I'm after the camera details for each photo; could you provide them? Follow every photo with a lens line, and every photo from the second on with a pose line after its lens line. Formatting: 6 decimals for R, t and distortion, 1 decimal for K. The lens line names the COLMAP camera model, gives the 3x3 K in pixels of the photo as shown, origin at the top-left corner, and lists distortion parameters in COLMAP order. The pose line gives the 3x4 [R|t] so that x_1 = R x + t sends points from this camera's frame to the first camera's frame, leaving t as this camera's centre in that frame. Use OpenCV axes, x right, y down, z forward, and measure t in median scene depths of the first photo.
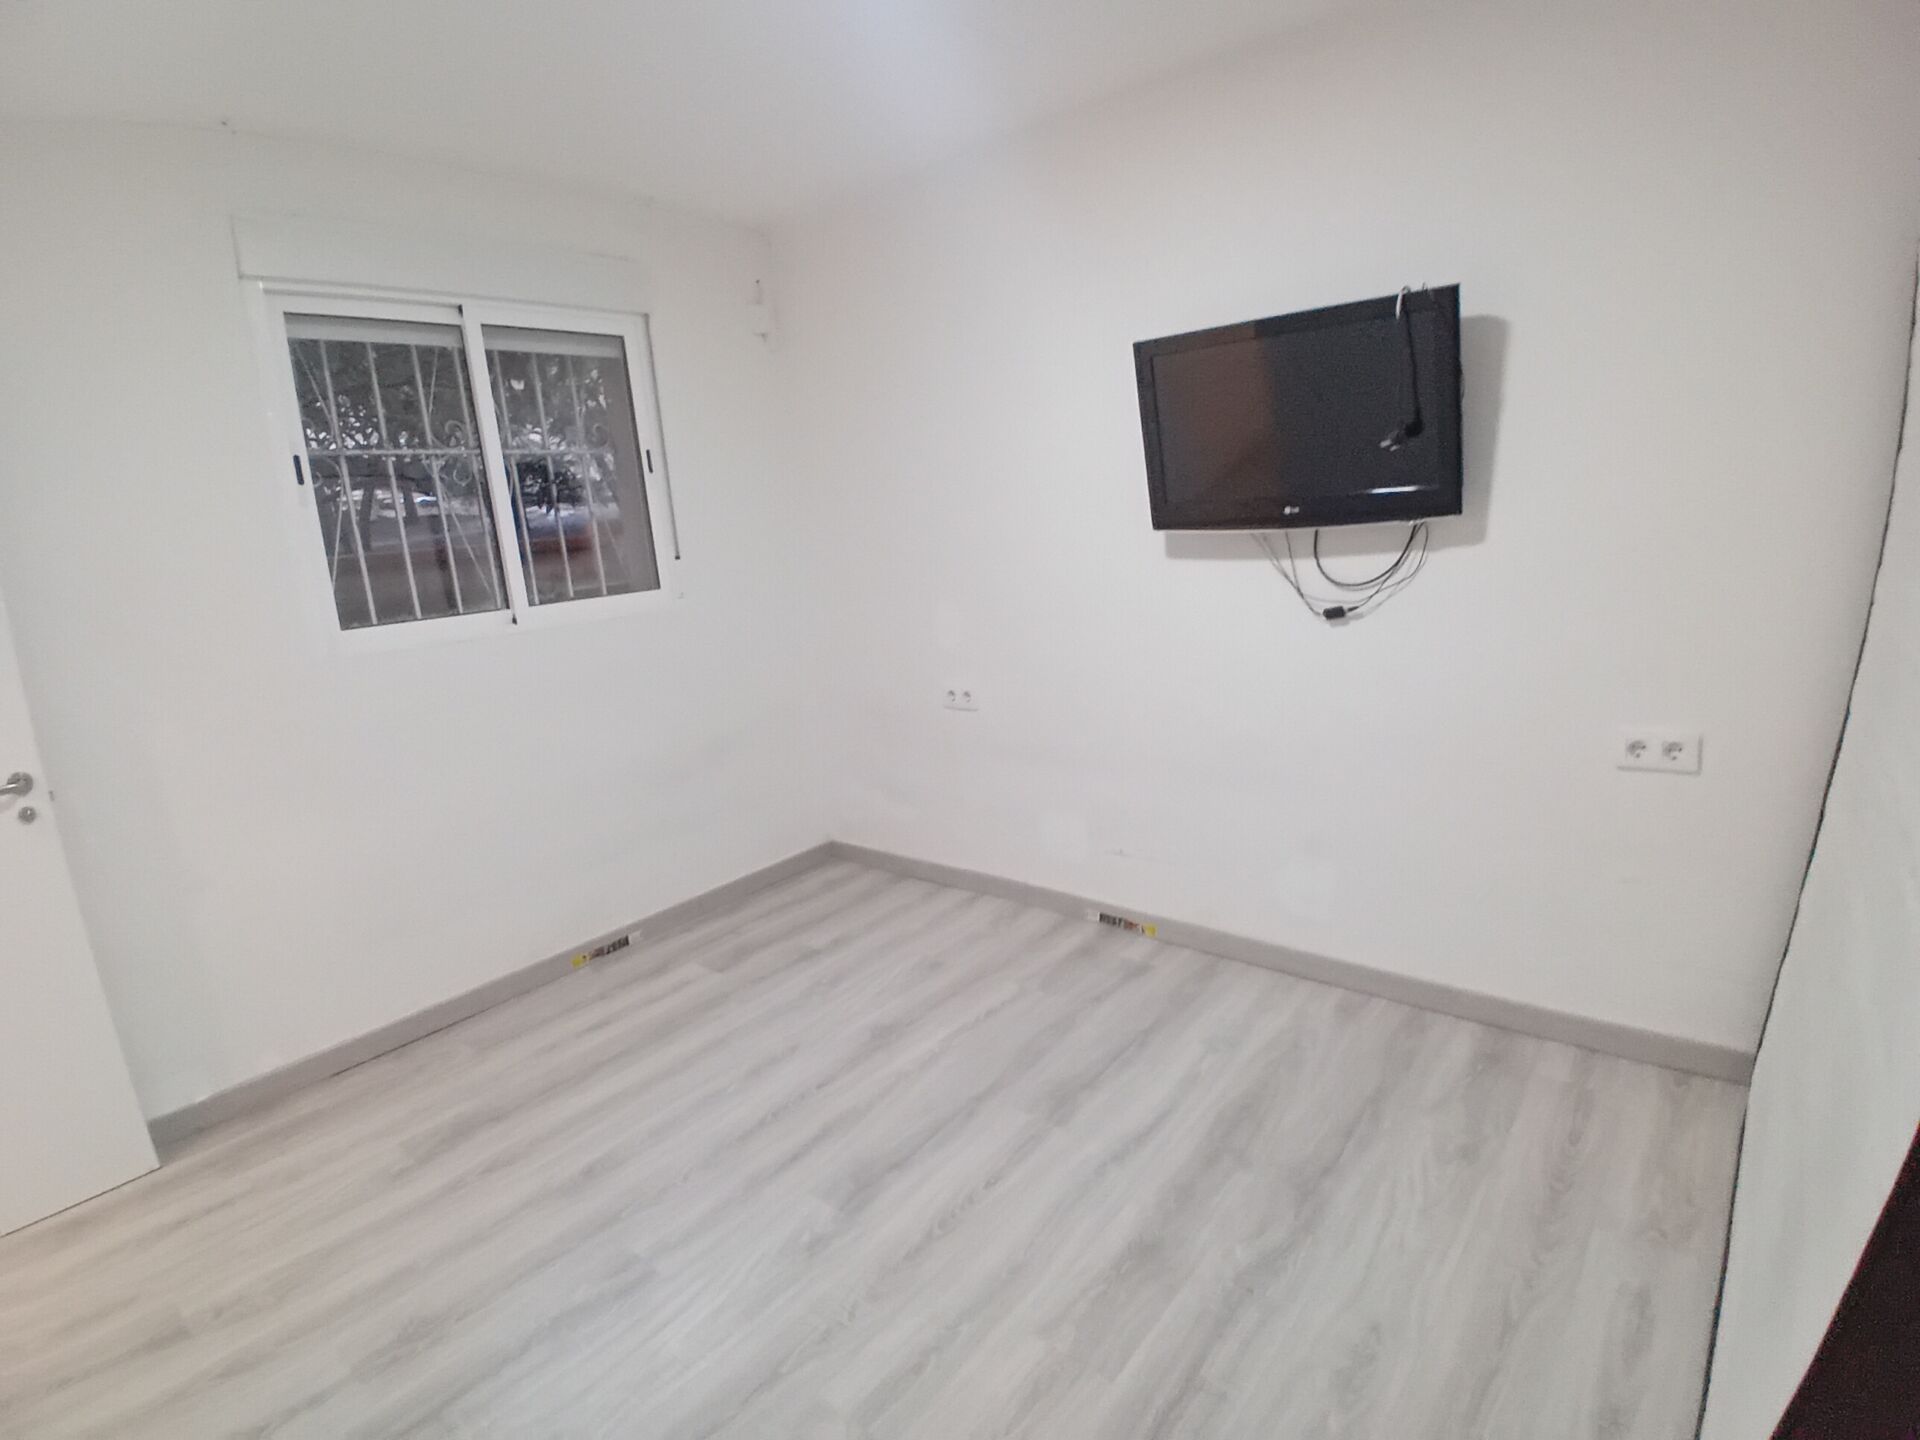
lens RADIAL K [[947.8, 0, 964.5], [0, 947.8, 715.7], [0, 0, 1]] dist [0.001494, -0.044724]
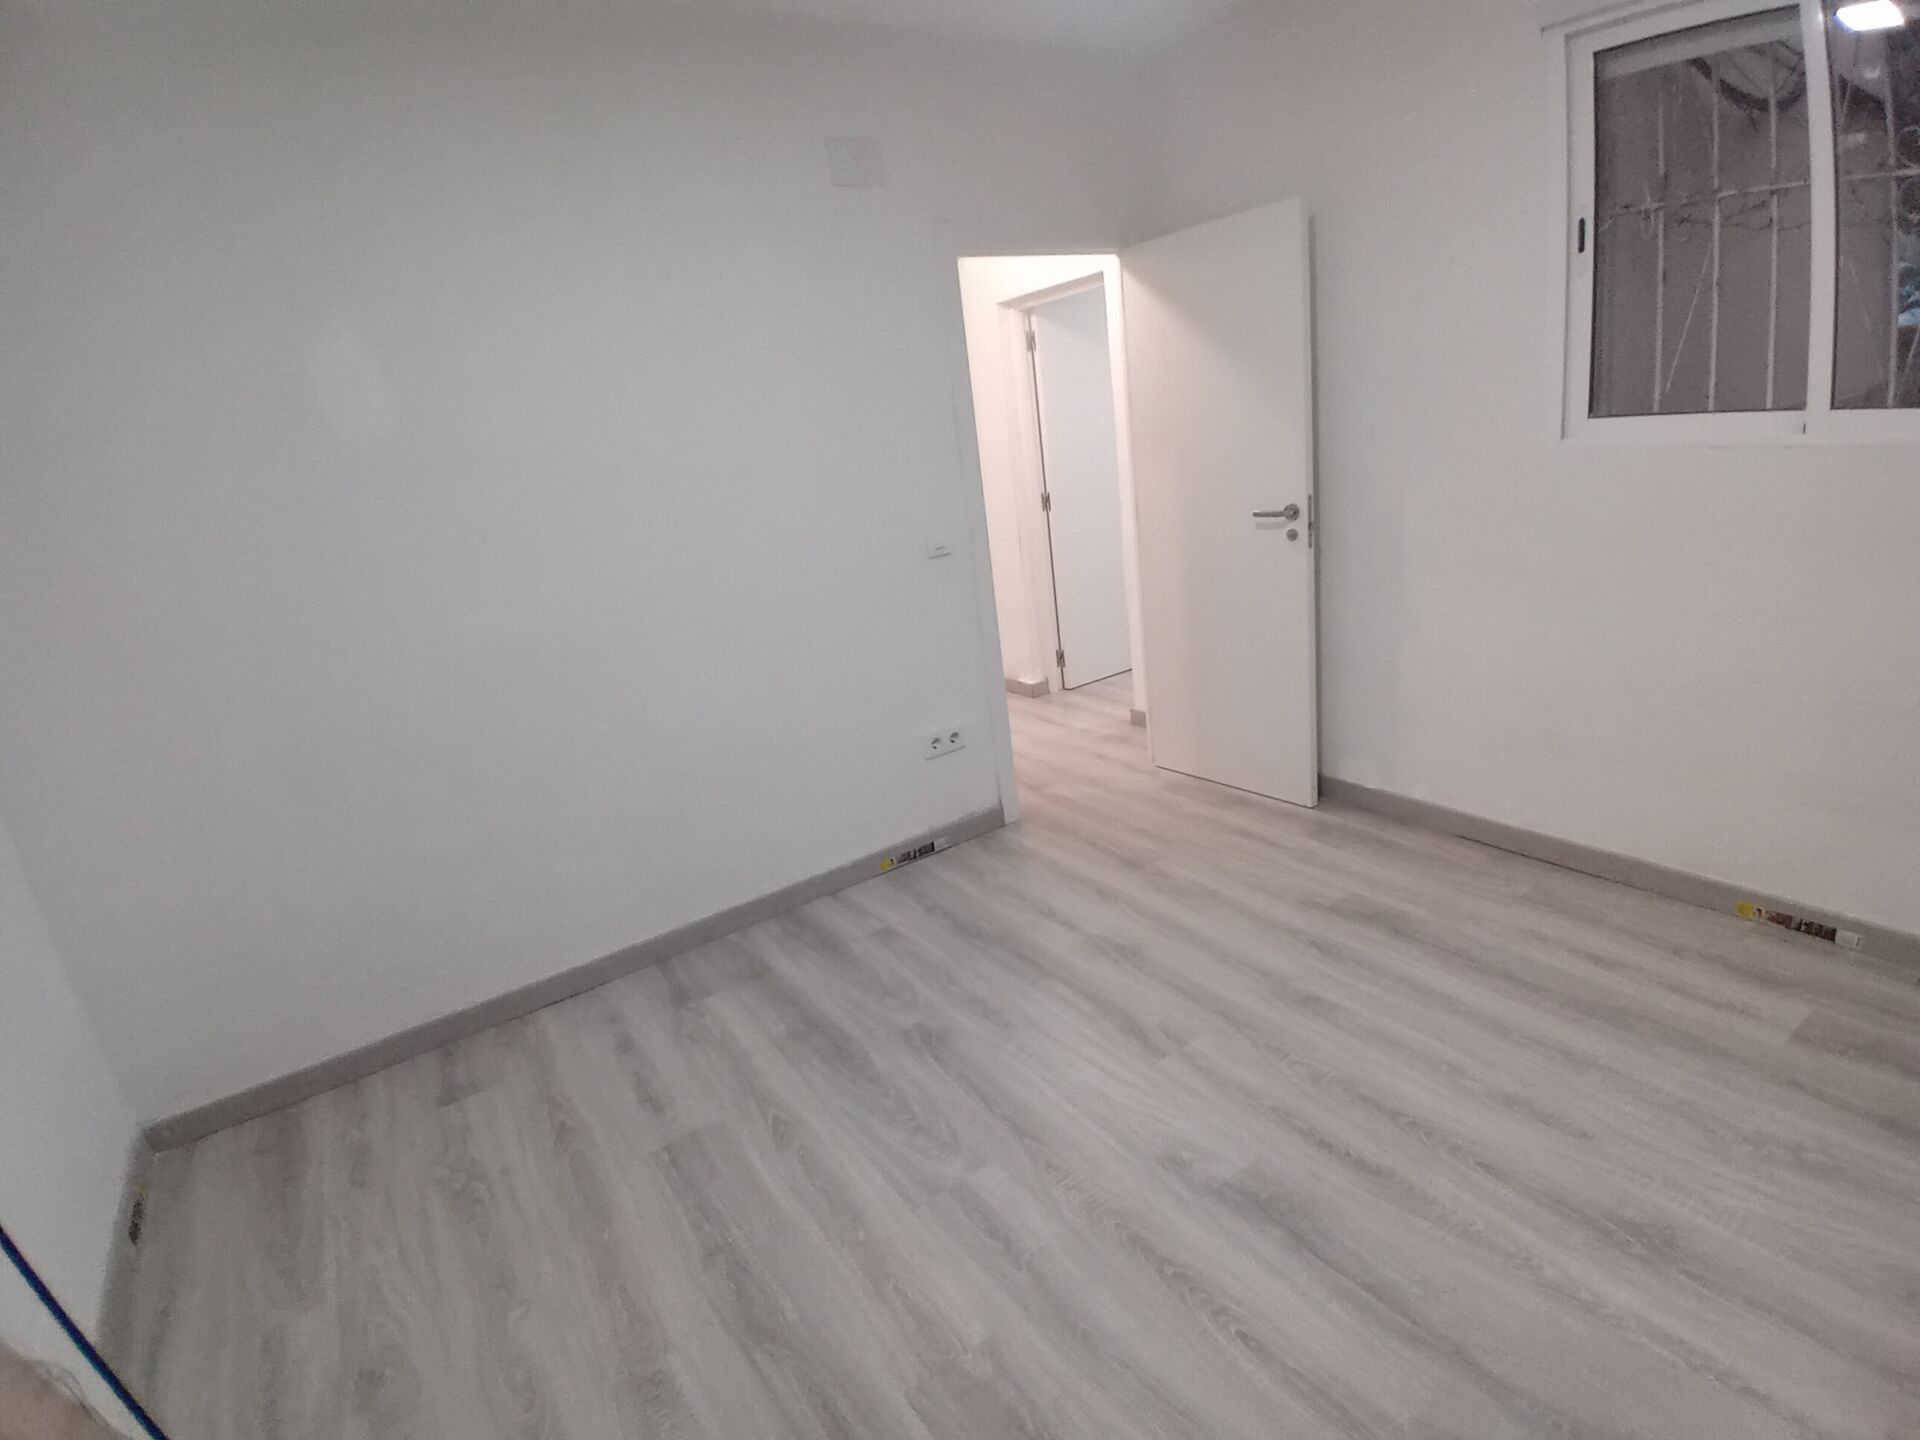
lens RADIAL K [[947.8, 0, 964.5], [0, 947.8, 715.7], [0, 0, 1]] dist [0.001494, -0.044724]
pose [[-0.278735, 0.381853, -0.881190, 0.476687], [-0.063186, 0.908274, 0.413576, -0.192309], [0.958287, 0.170957, -0.229040, 0.786193]]
